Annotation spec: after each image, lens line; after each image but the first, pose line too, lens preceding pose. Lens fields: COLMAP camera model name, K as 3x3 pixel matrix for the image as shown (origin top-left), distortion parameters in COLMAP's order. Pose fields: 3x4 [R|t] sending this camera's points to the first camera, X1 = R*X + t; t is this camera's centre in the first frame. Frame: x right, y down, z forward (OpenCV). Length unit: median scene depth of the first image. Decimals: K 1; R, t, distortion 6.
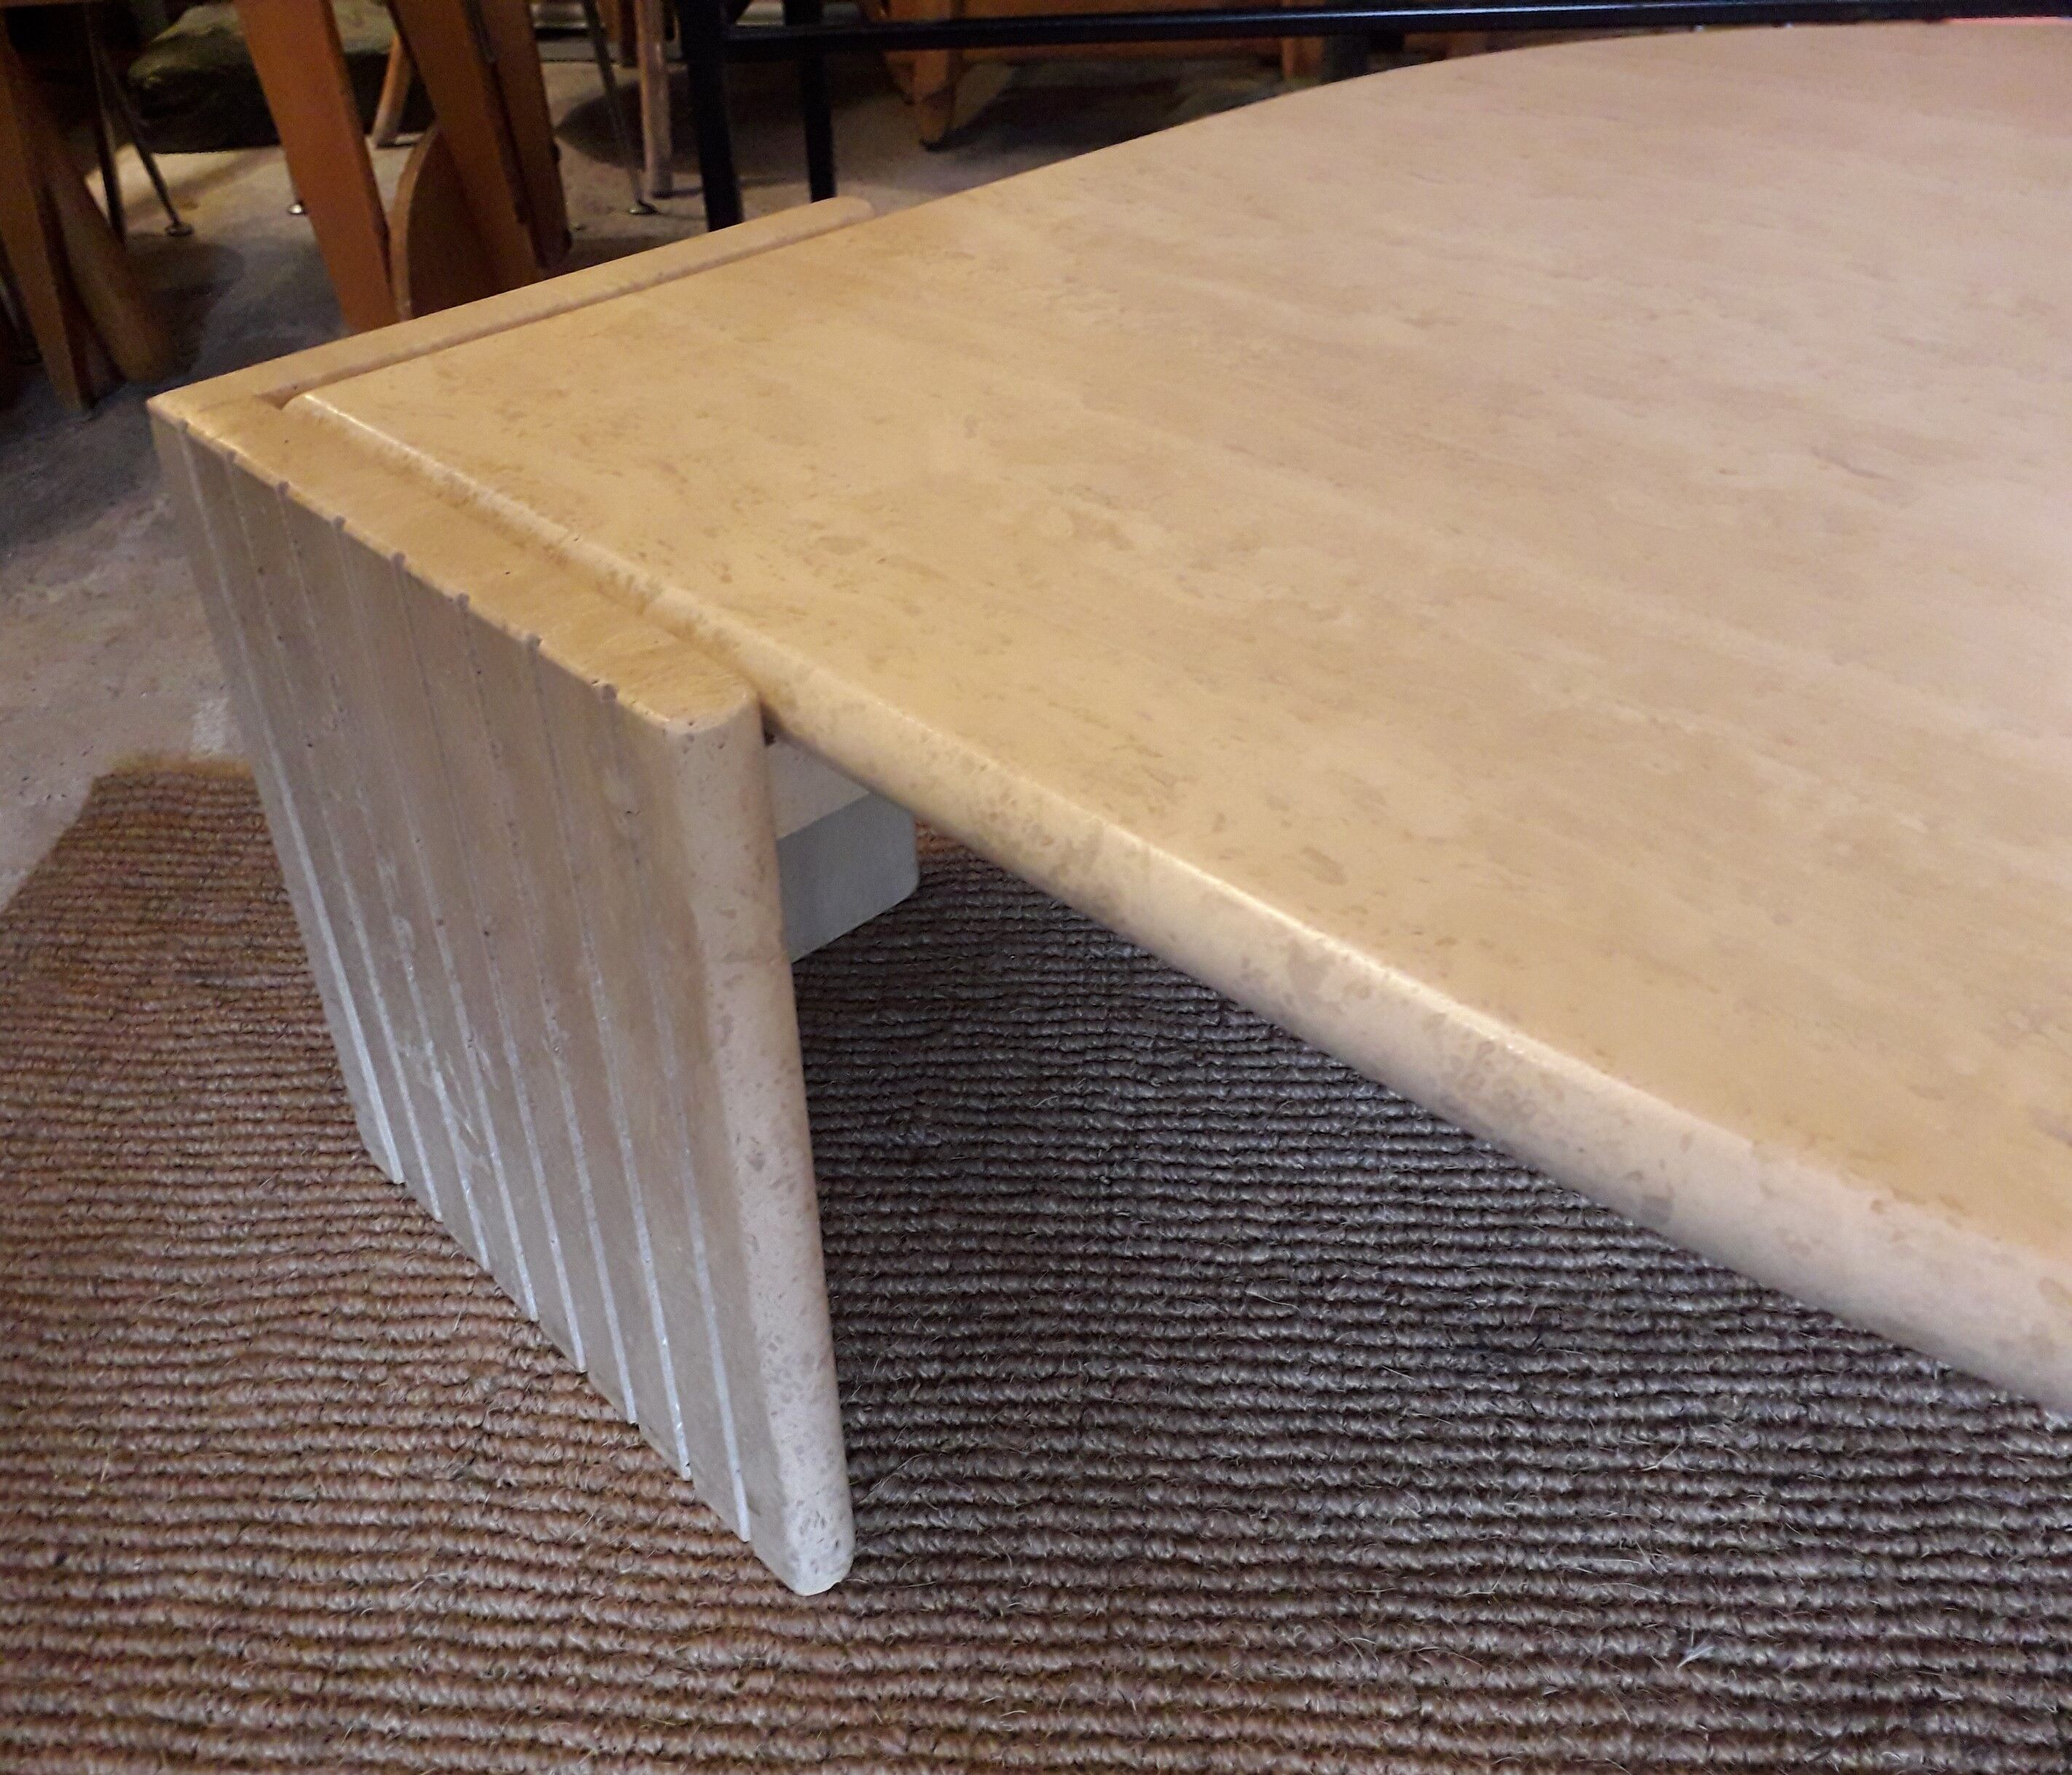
lens RADIAL K [[1924.7, 0, 970.7], [0, 1924.7, 886.8], [0, 0, 1]] dist [-0.001355, -0.006816]
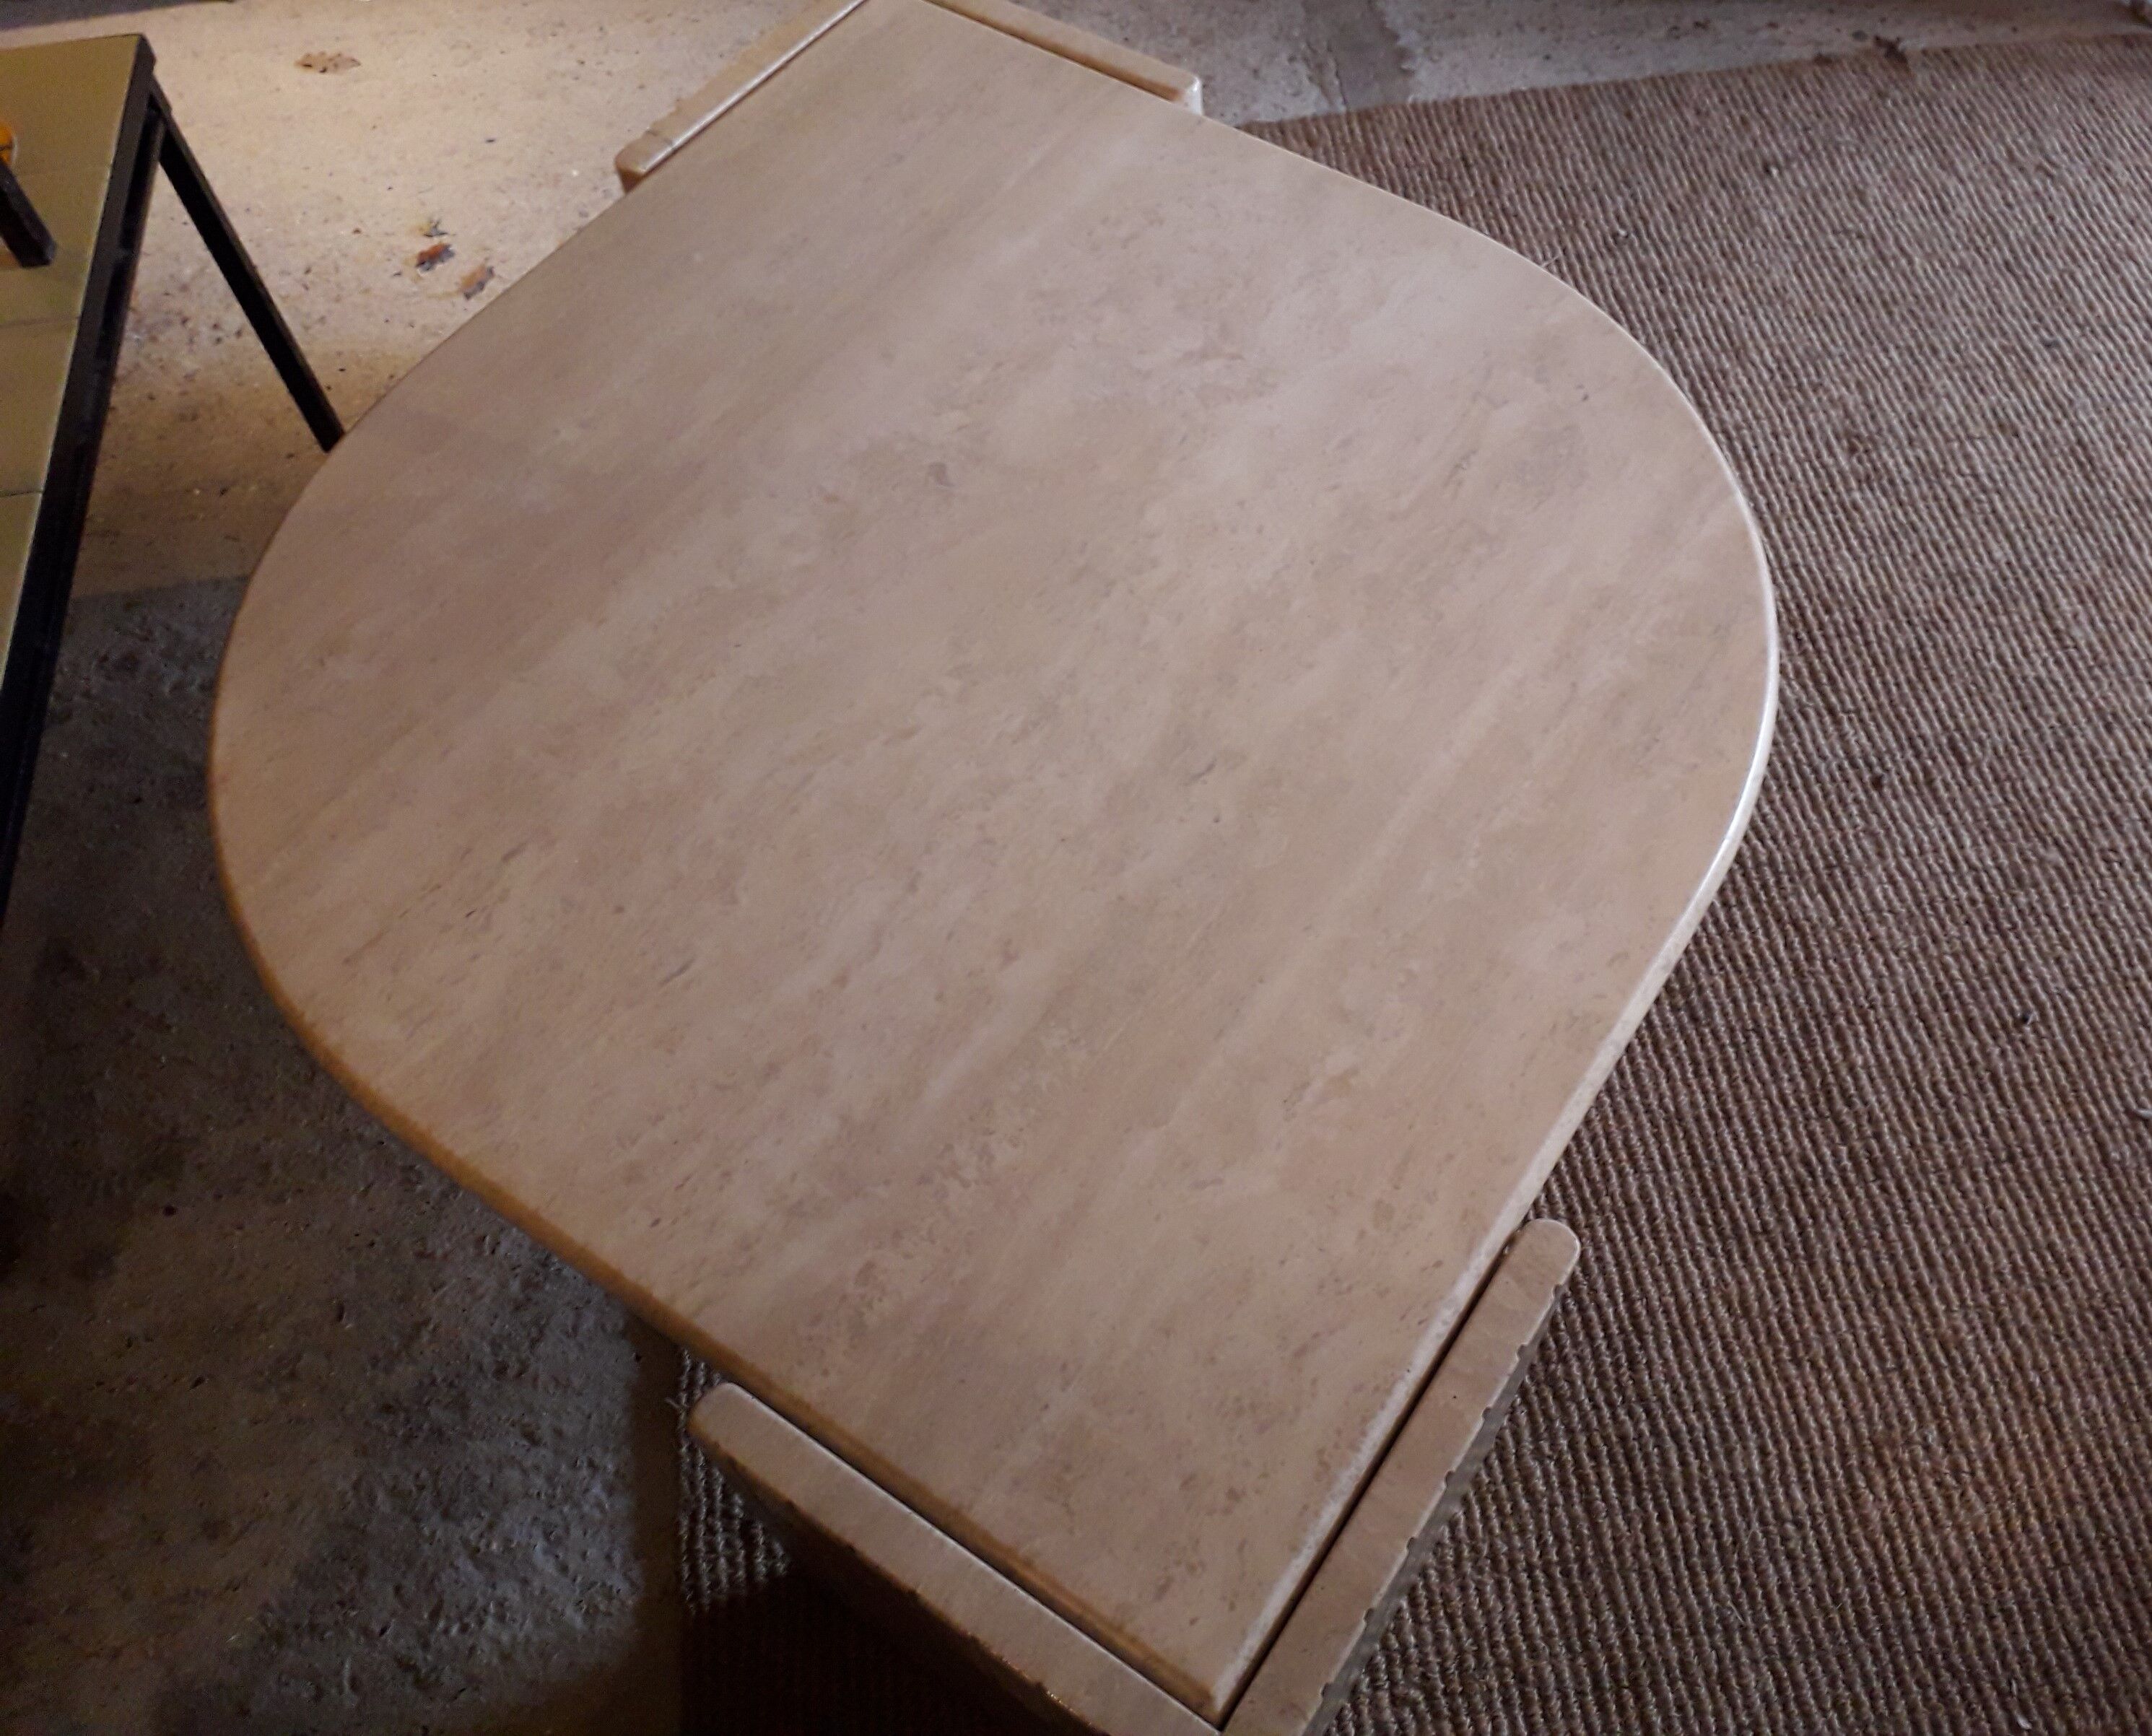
lens RADIAL K [[1885.4, 0, 1176.8], [0, 1885.4, 867.9], [0, 0, 1]] dist [0.149180, -0.405205]
pose [[-0.240366, -0.796648, 0.554595, -0.590663], [0.575142, 0.343369, 0.742503, -1.357288], [-0.781944, 0.497443, 0.375652, 0.262867]]
